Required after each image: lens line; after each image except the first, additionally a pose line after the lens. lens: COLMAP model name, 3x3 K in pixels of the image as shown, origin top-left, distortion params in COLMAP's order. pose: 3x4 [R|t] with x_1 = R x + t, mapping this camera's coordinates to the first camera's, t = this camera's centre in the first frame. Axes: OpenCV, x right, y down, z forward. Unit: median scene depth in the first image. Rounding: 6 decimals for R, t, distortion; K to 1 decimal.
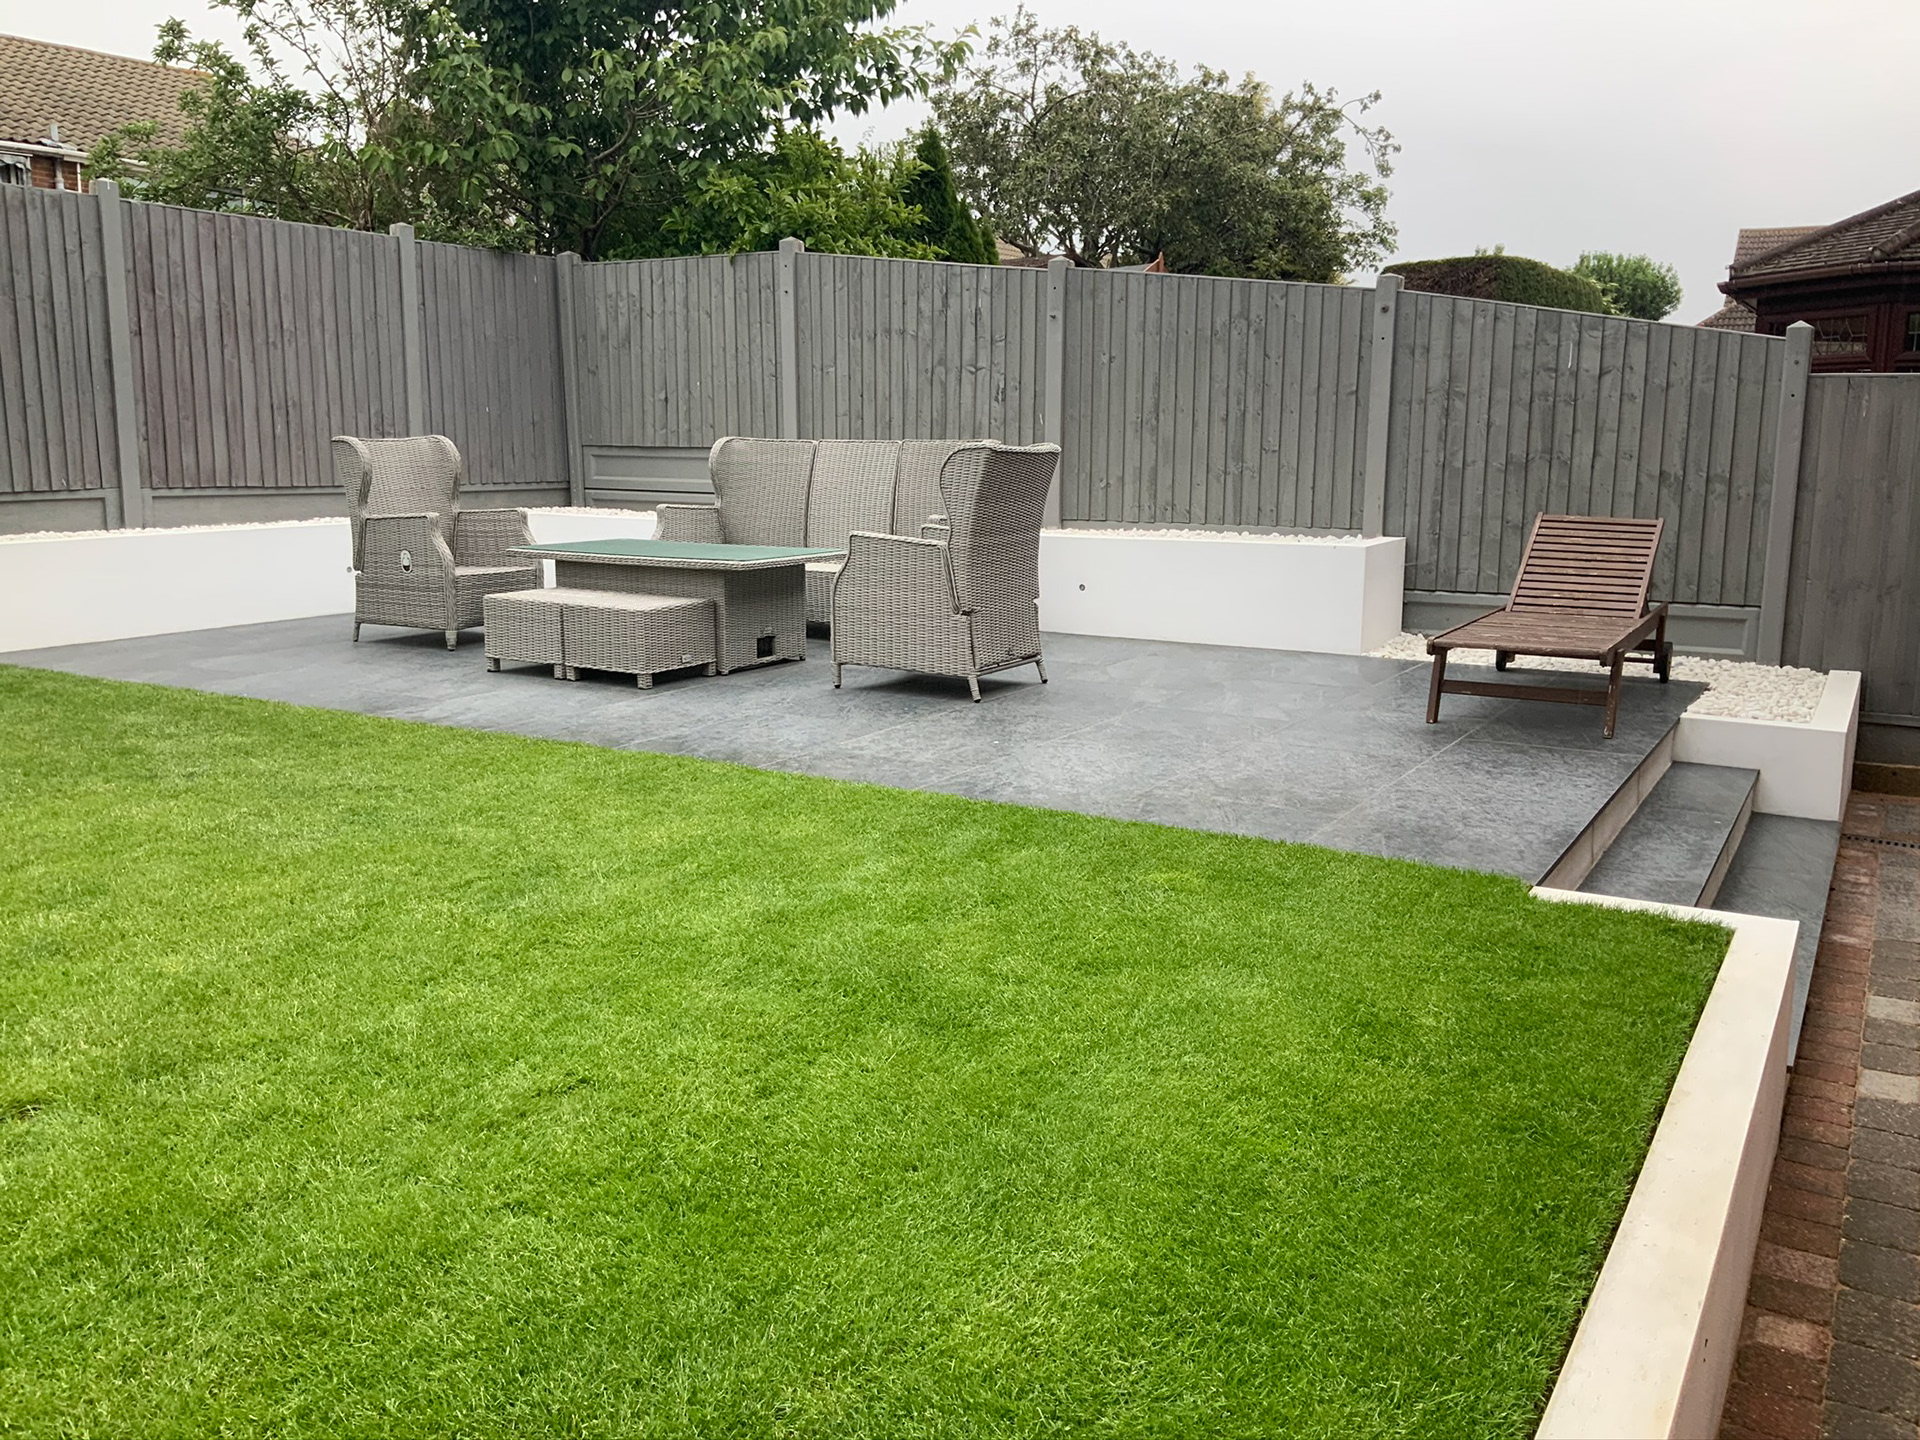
lens RADIAL K [[1580.0, 0, 951.9], [0, 1580.0, 721.2], [0, 0, 1]] dist [0.103878, -0.204284]
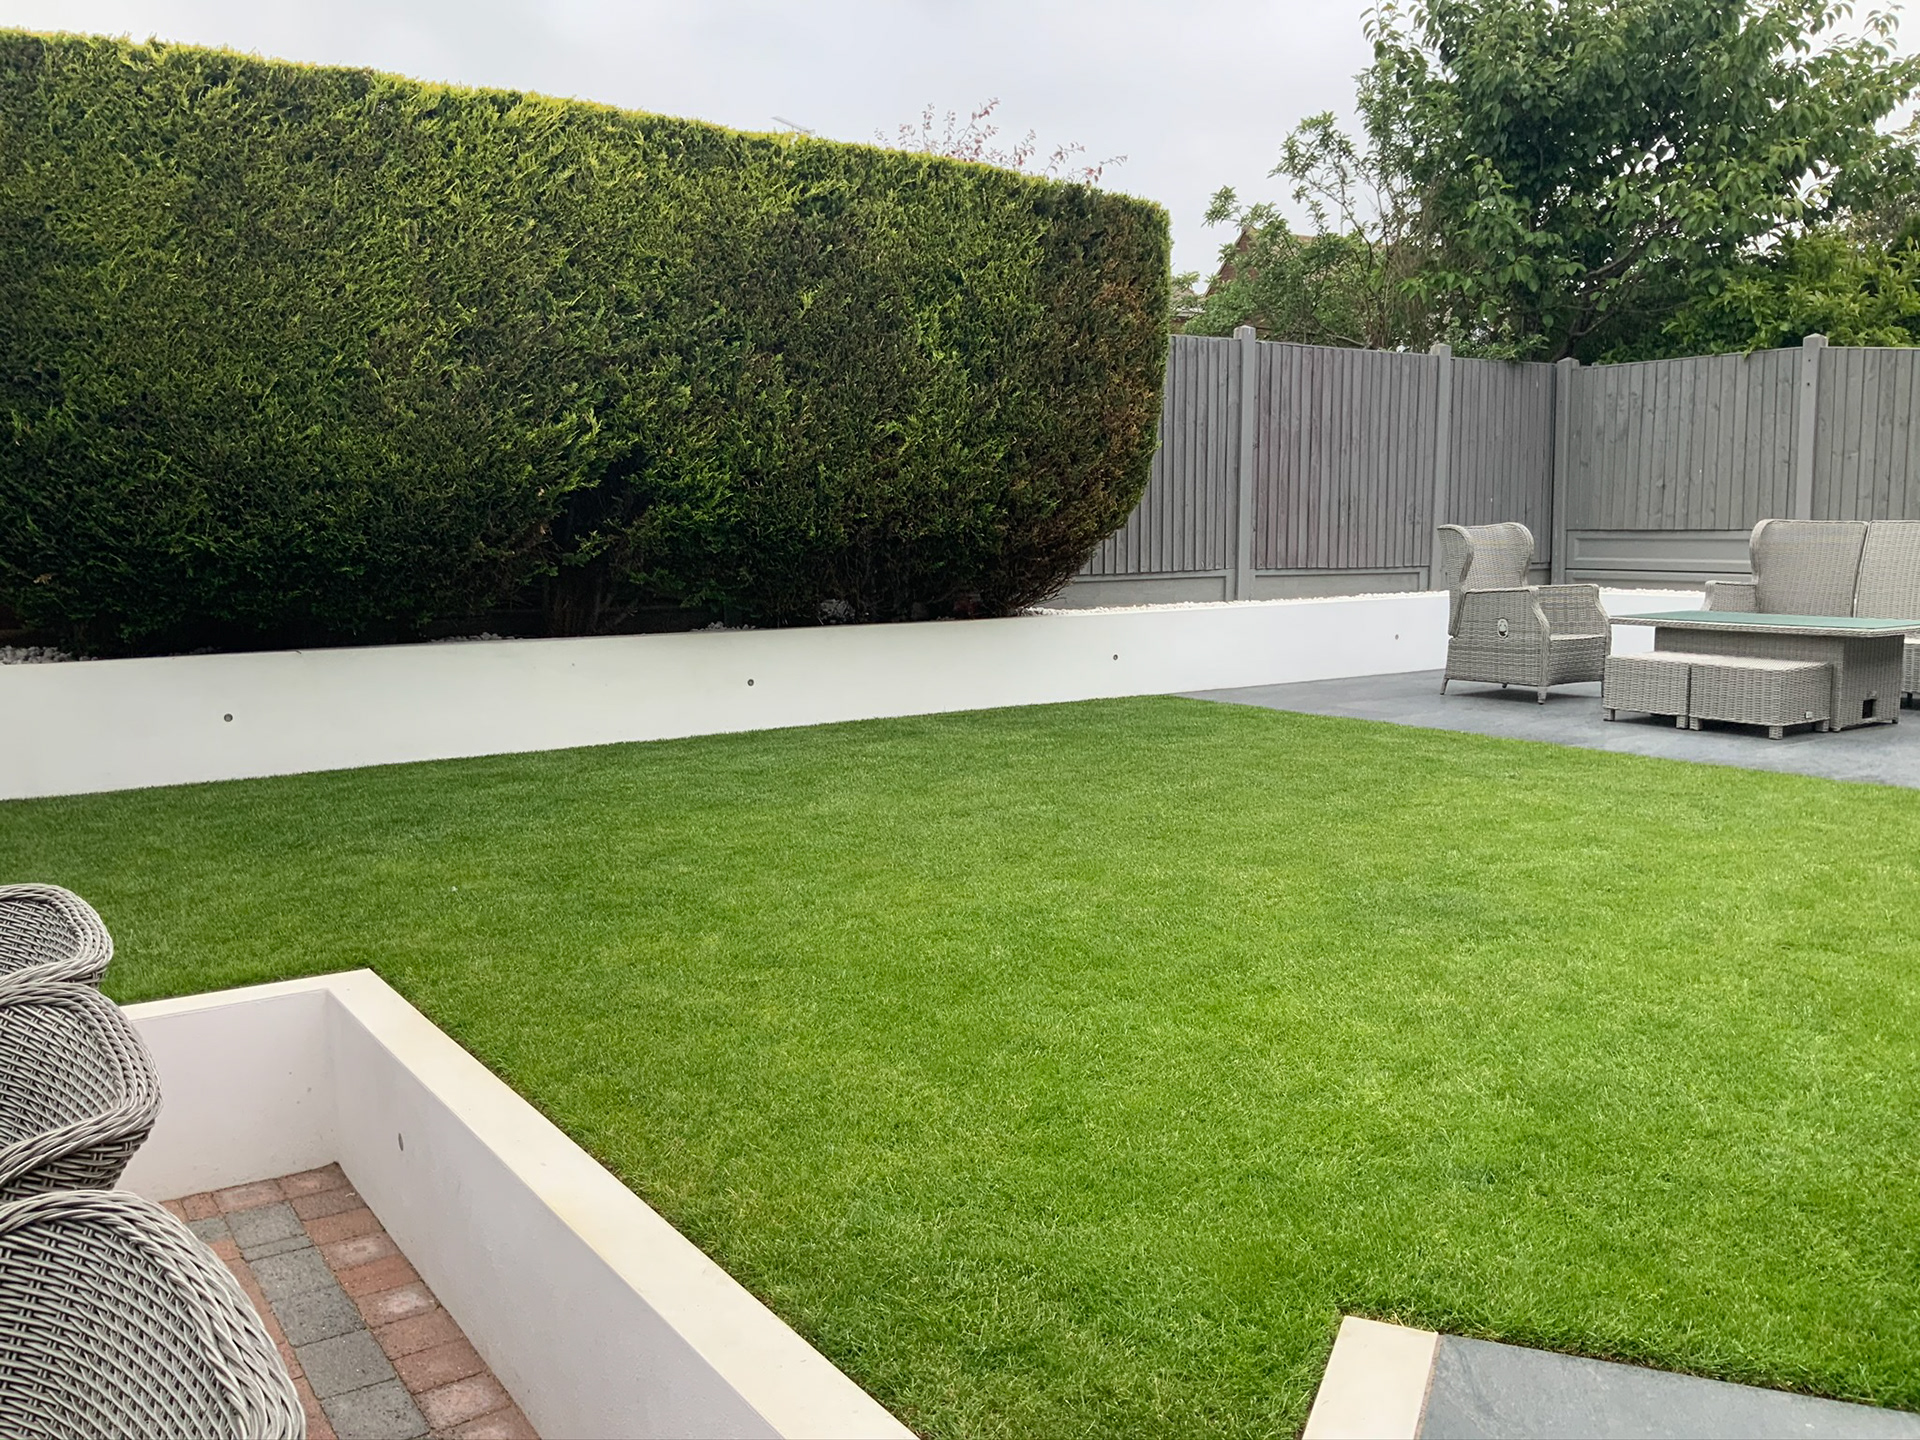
lens RADIAL K [[1580.0, 0, 951.9], [0, 1580.0, 717.1], [0, 0, 1]] dist [0.103878, -0.204284]
pose [[0.906084, 0.040601, -0.421145, -0.185714], [-0.064282, 0.997040, -0.042181, 0.037594], [0.418186, 0.065292, 0.906012, -0.215644]]
